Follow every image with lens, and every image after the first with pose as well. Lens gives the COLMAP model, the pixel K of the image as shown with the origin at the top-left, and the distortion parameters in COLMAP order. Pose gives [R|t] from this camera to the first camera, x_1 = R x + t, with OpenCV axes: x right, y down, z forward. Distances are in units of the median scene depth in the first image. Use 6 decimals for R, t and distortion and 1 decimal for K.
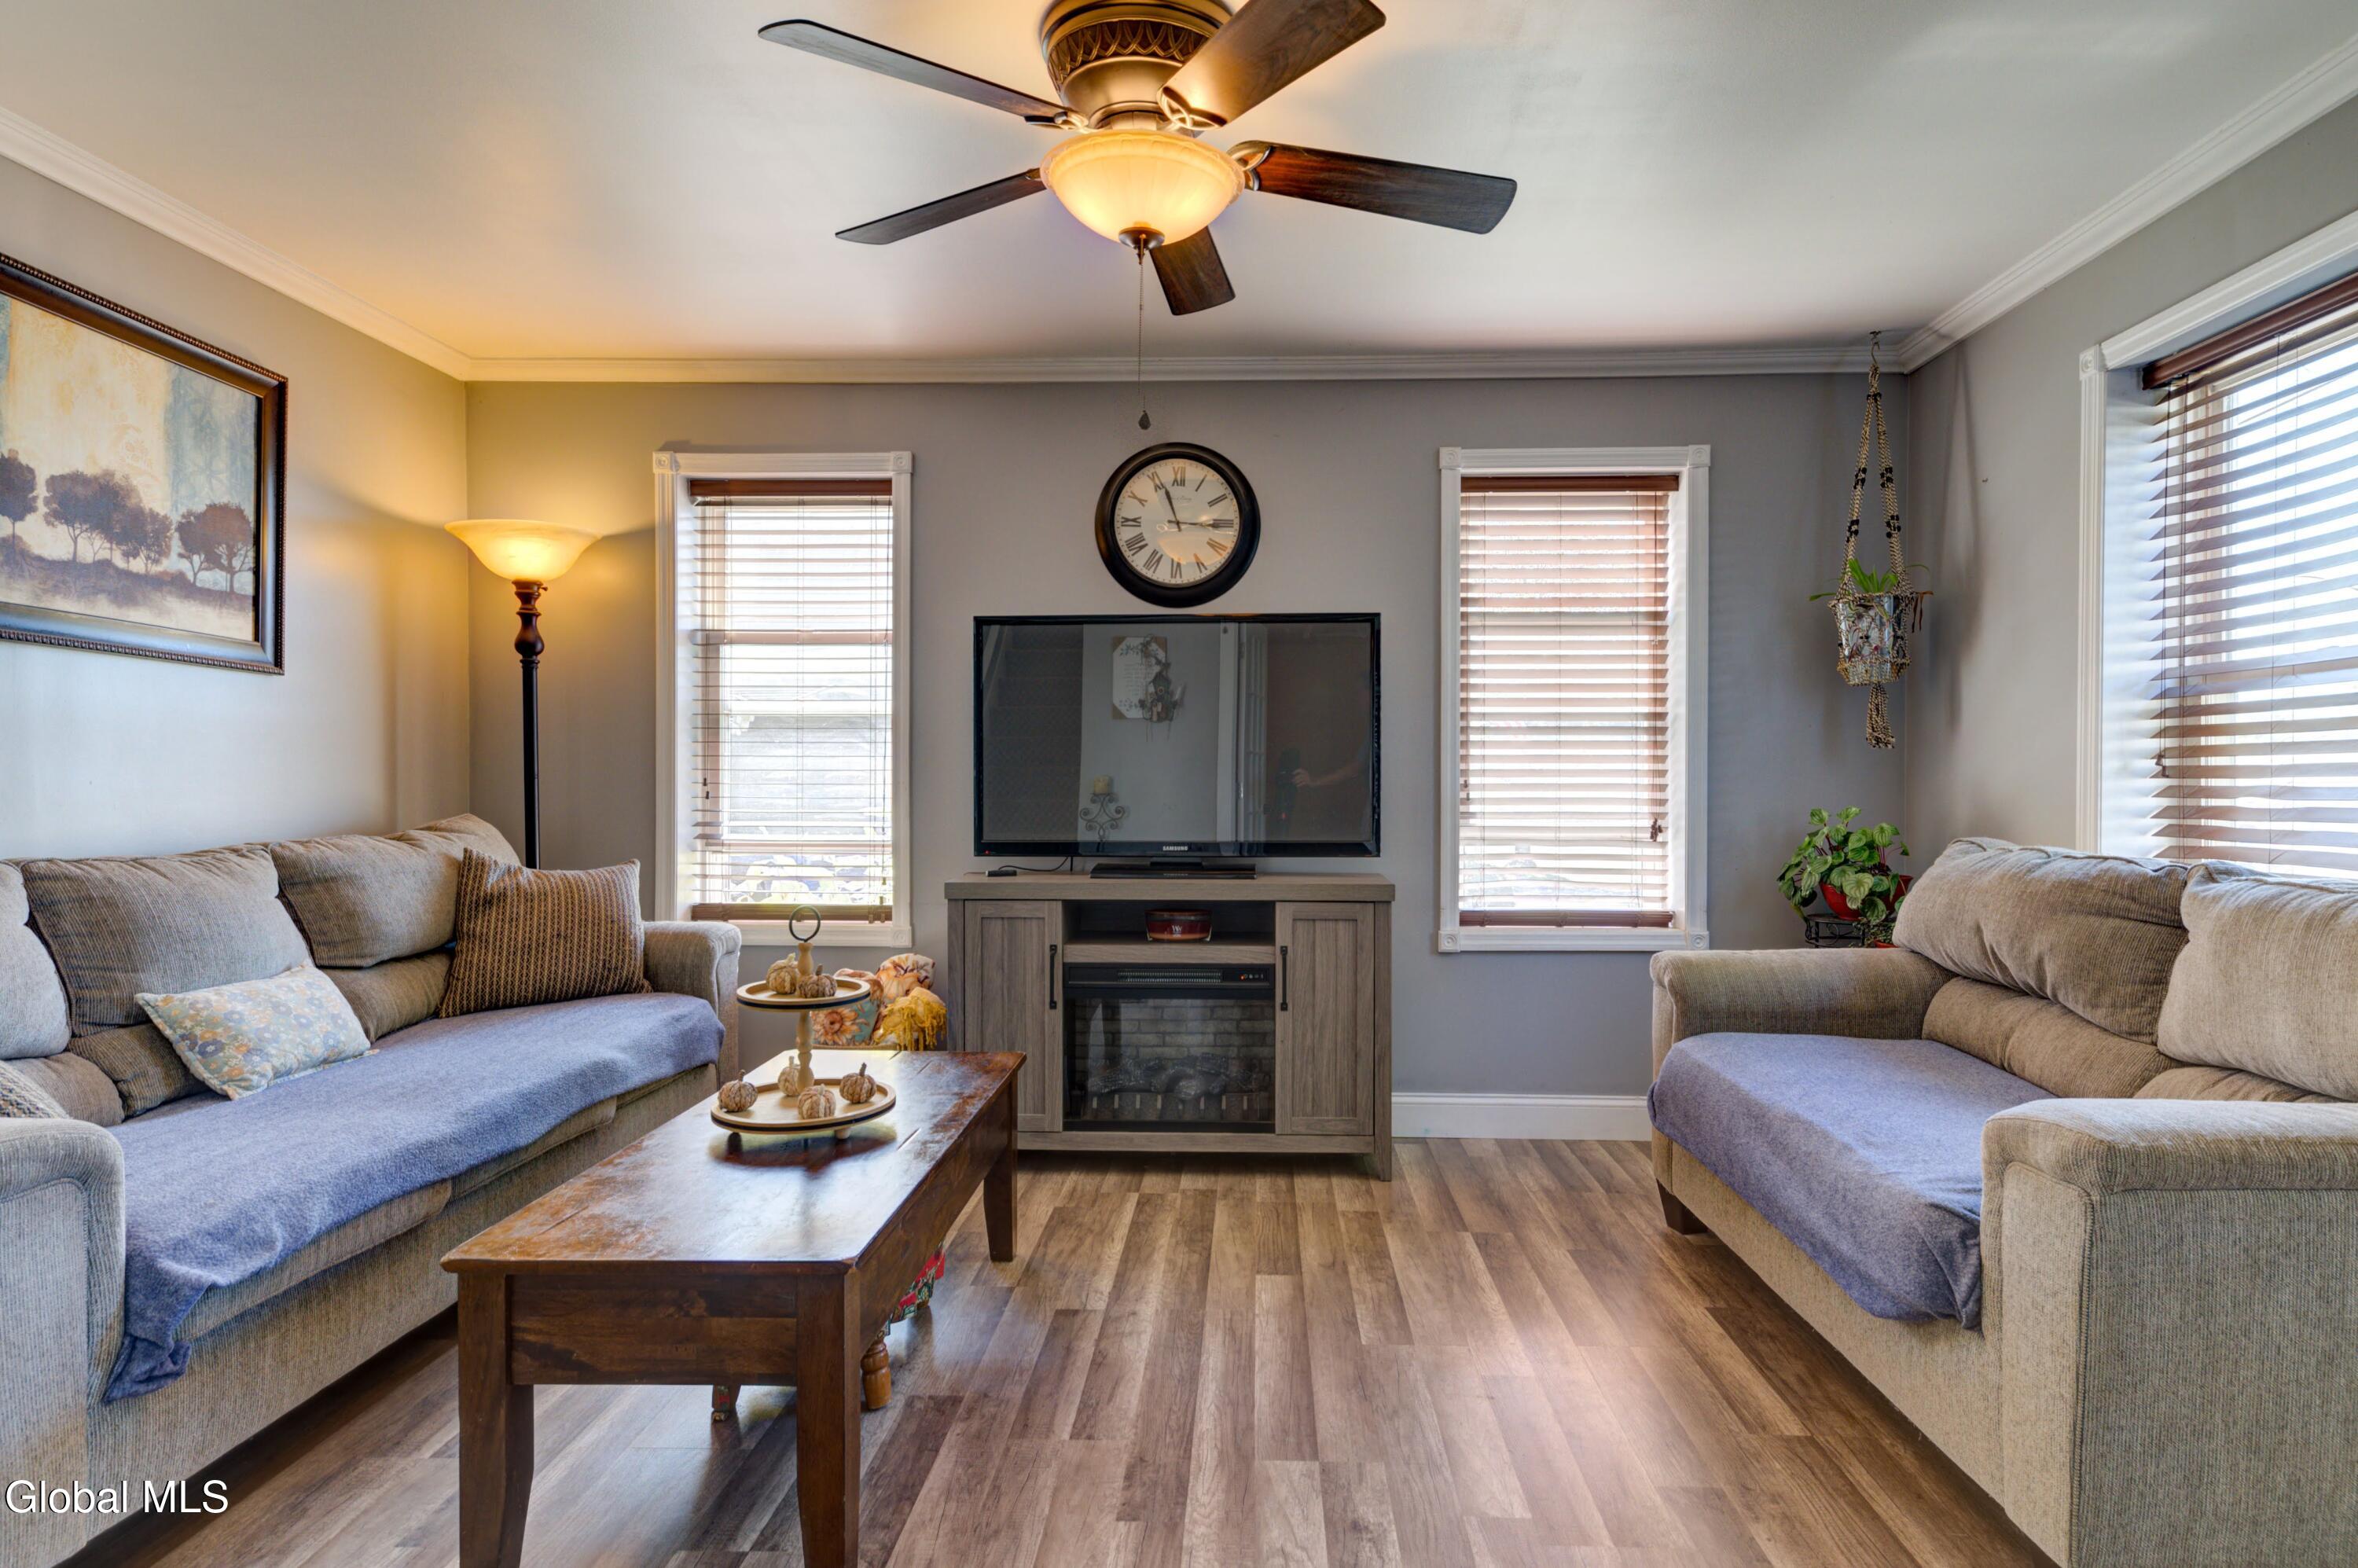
lens RADIAL K [[1258.4, 0, 1188.0], [0, 1258.4, 789.0], [0, 0, 1]] dist [0.000714, 0.002069]
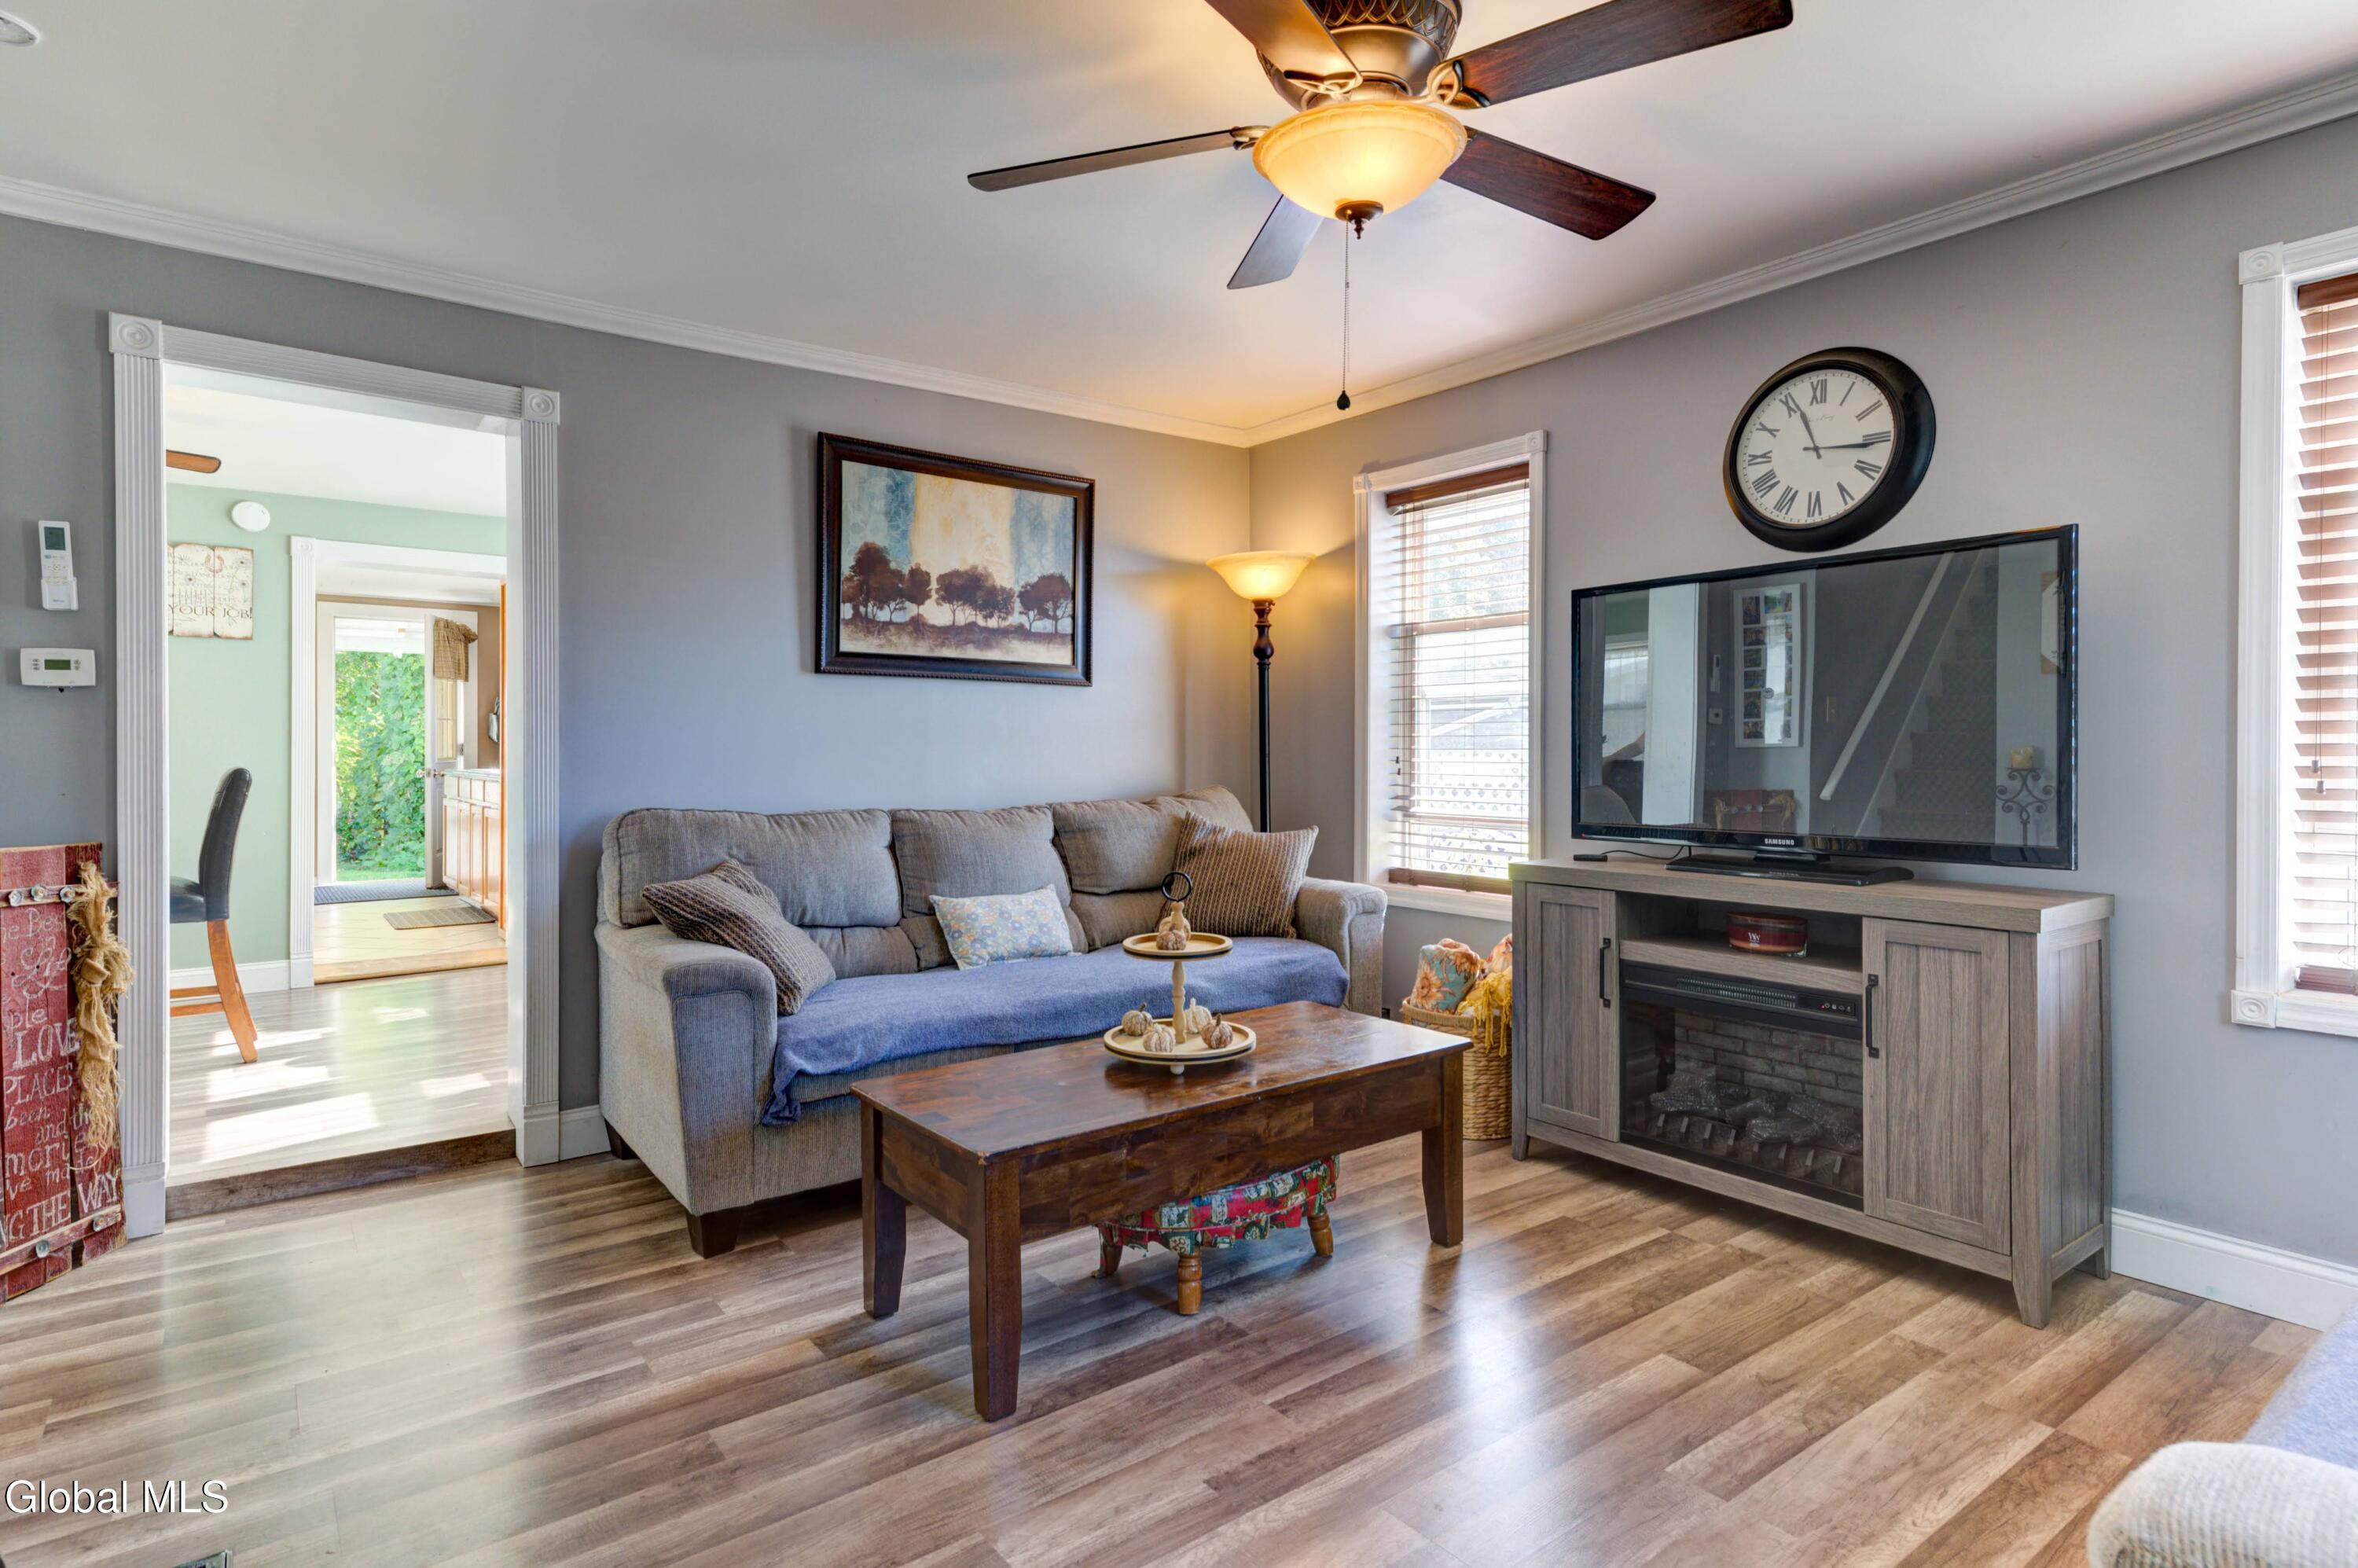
lens RADIAL K [[1258.4, 0, 1276.3], [0, 1258.4, 748.1], [0, 0, 1]] dist [0.000714, 0.002069]
pose [[0.626097, -0.002878, -0.779740, 0.465858], [-0.000263, 0.999992, -0.003902, -0.012691], [0.779745, 0.002648, 0.626092, 0.230306]]
